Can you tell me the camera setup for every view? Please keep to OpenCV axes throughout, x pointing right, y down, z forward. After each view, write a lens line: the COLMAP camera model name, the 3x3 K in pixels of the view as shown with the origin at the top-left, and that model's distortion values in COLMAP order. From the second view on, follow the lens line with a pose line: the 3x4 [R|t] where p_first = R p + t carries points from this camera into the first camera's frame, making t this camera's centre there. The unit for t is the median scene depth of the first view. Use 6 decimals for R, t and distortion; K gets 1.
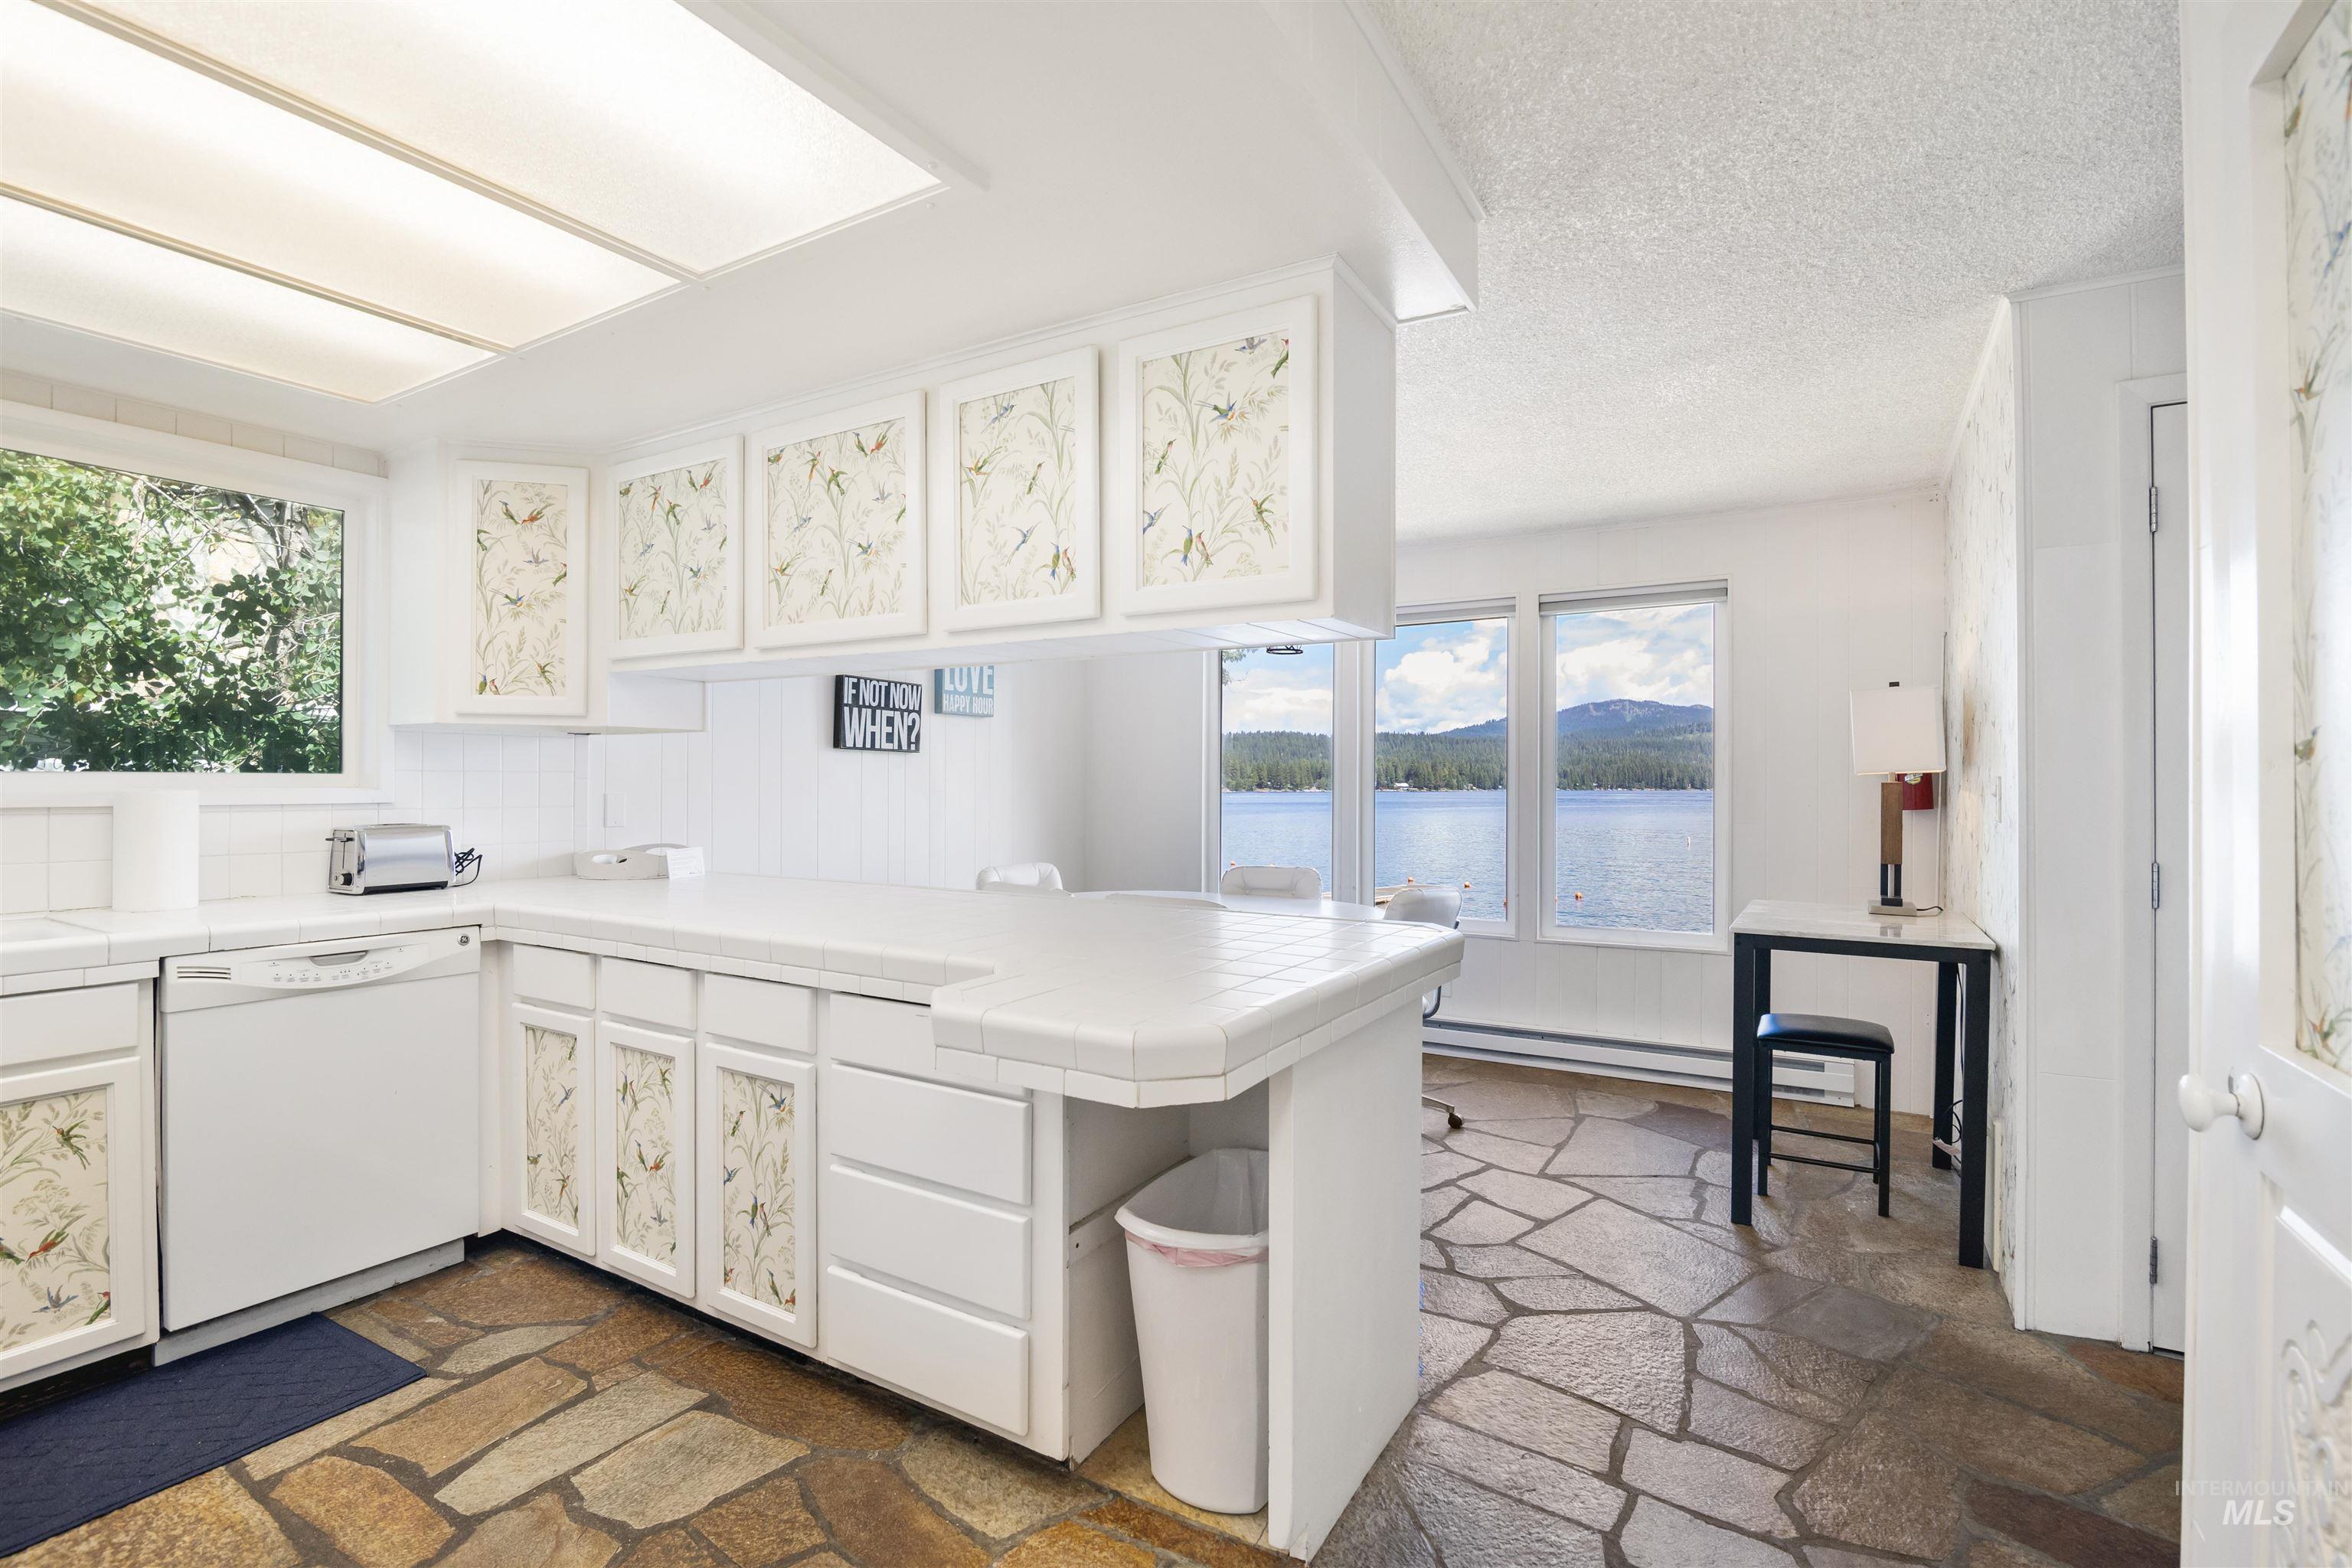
lens RADIAL K [[1090.7, 0, 1176.0], [0, 1090.7, 784.0], [0, 0, 1]] dist [0.023883, -0.000113]
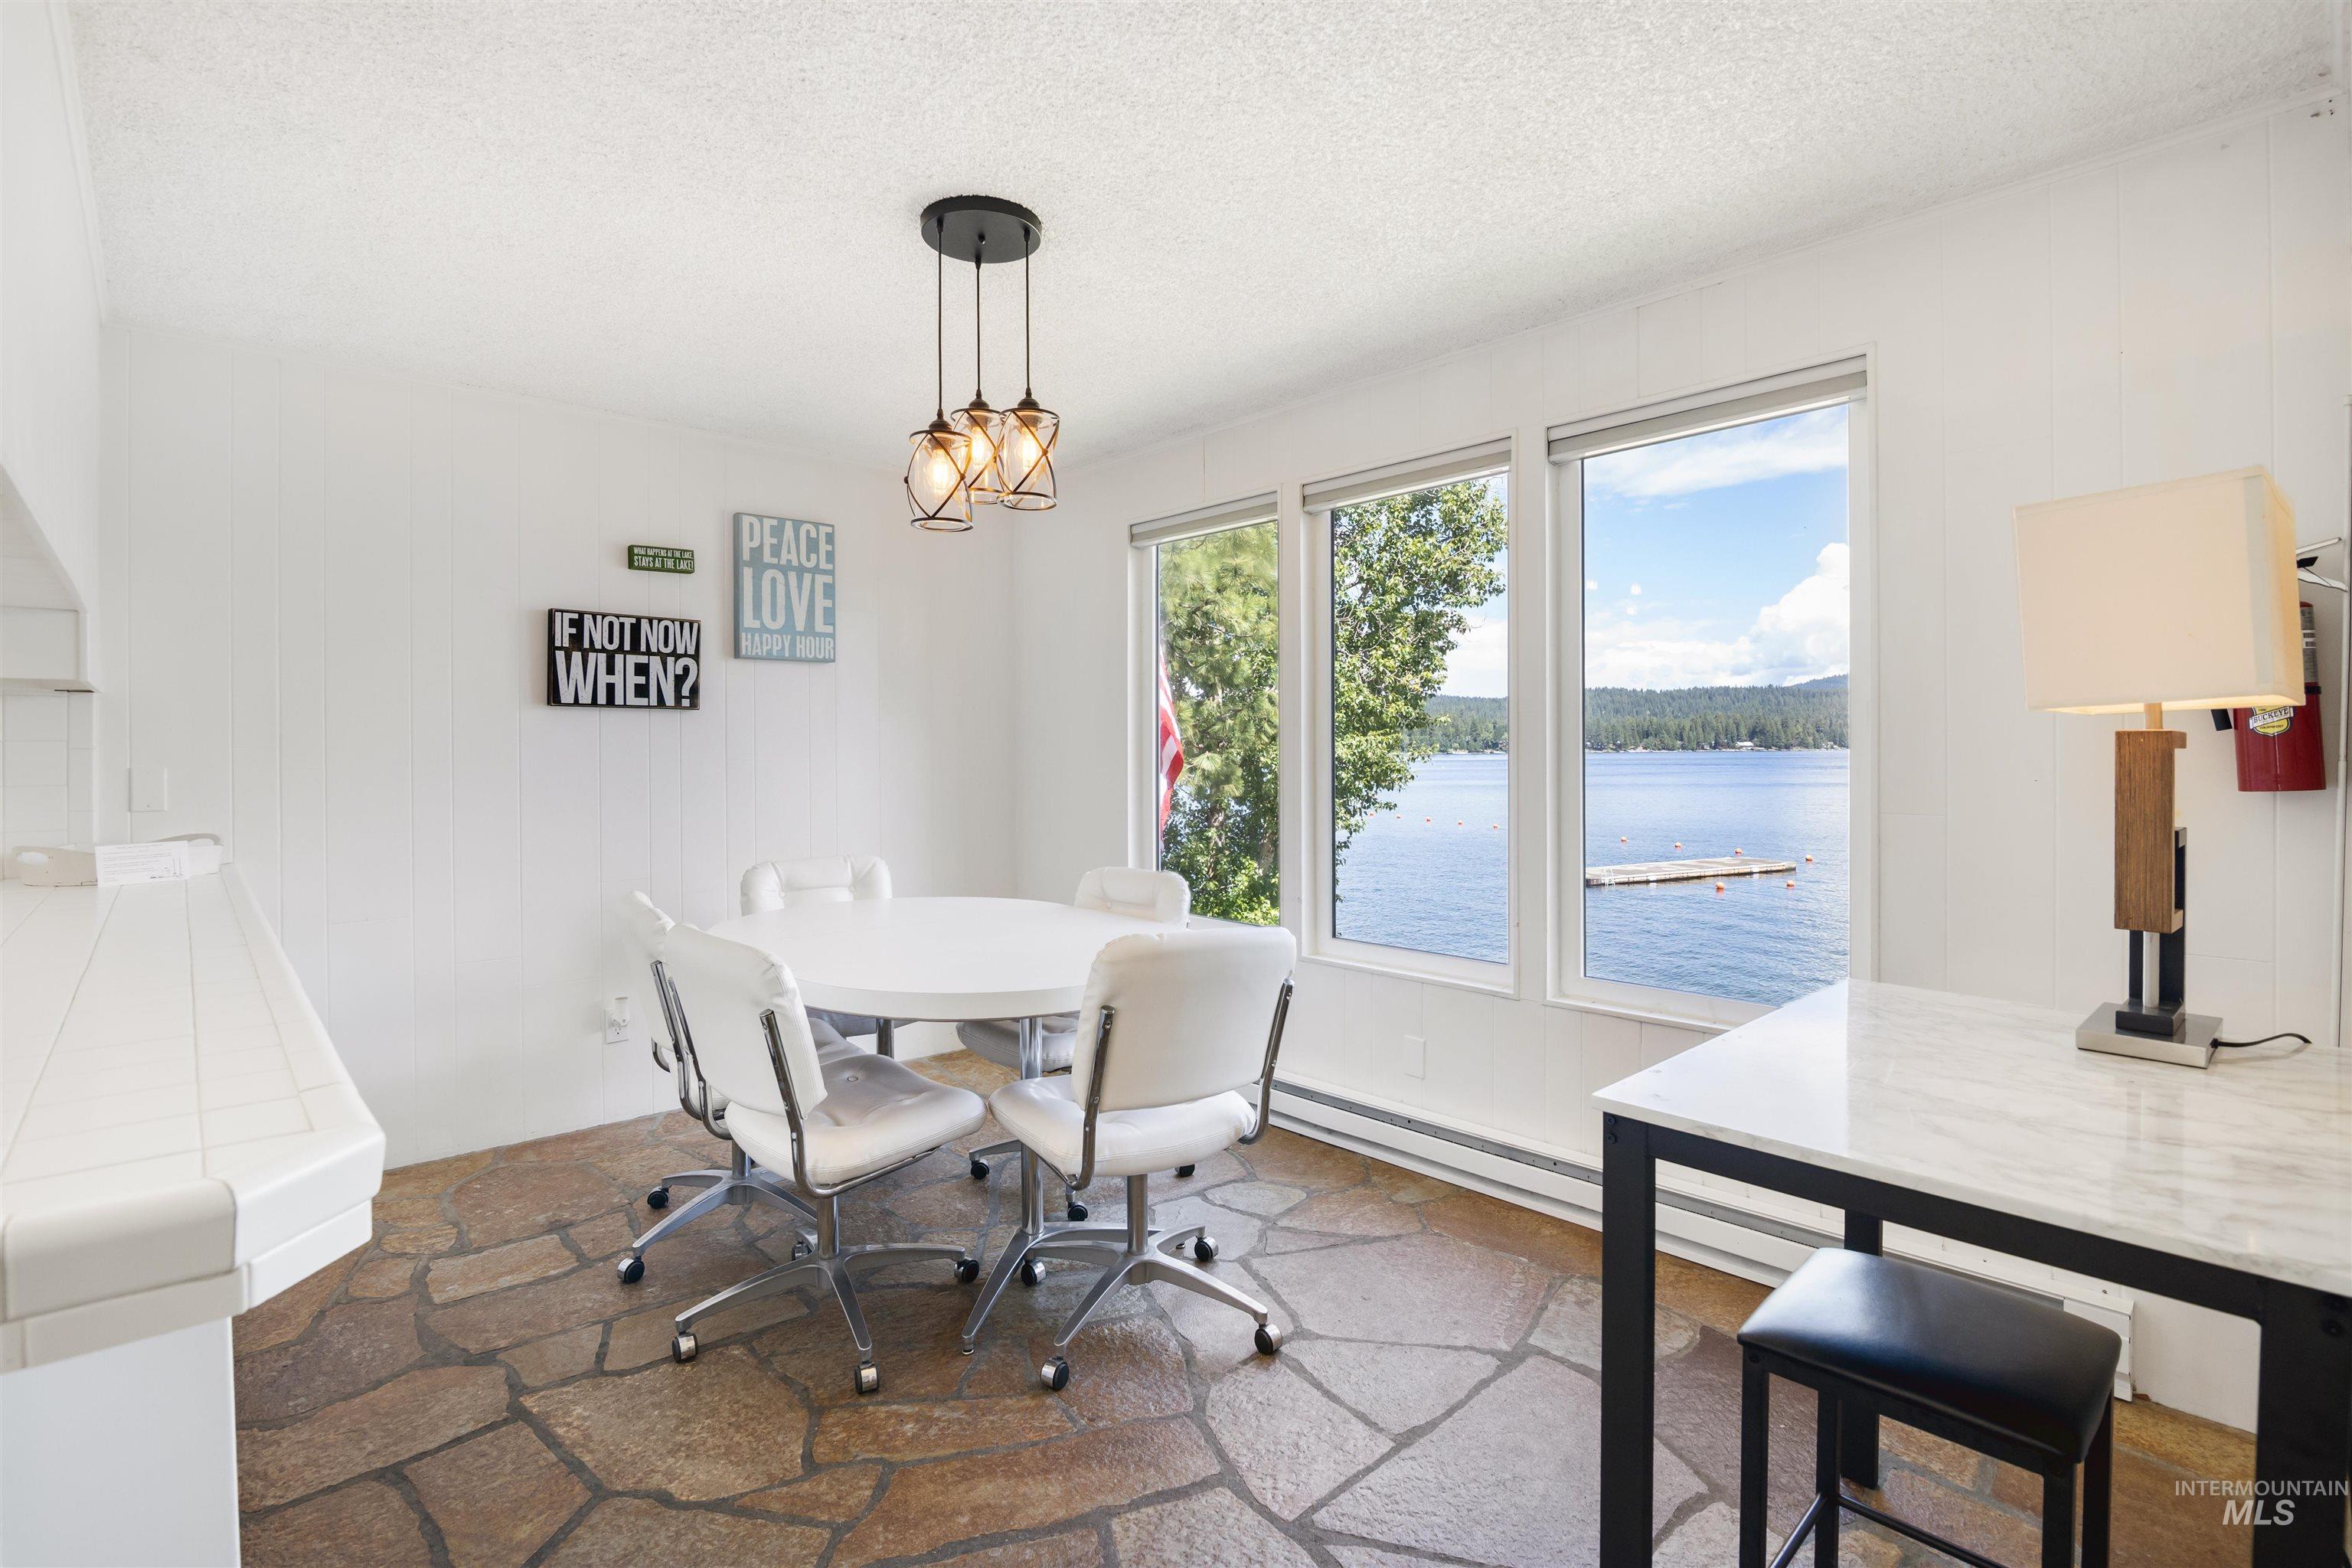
lens RADIAL K [[1078.5, 0, 1168.3], [0, 1078.5, 751.4], [0, 0, 1]] dist [-0.008925, 0.000131]
pose [[0.957466, -0.007585, -0.288446, 0.312668], [0.008922, 0.999955, 0.003322, 0.001280], [0.288408, -0.005754, 0.957490, 0.385663]]
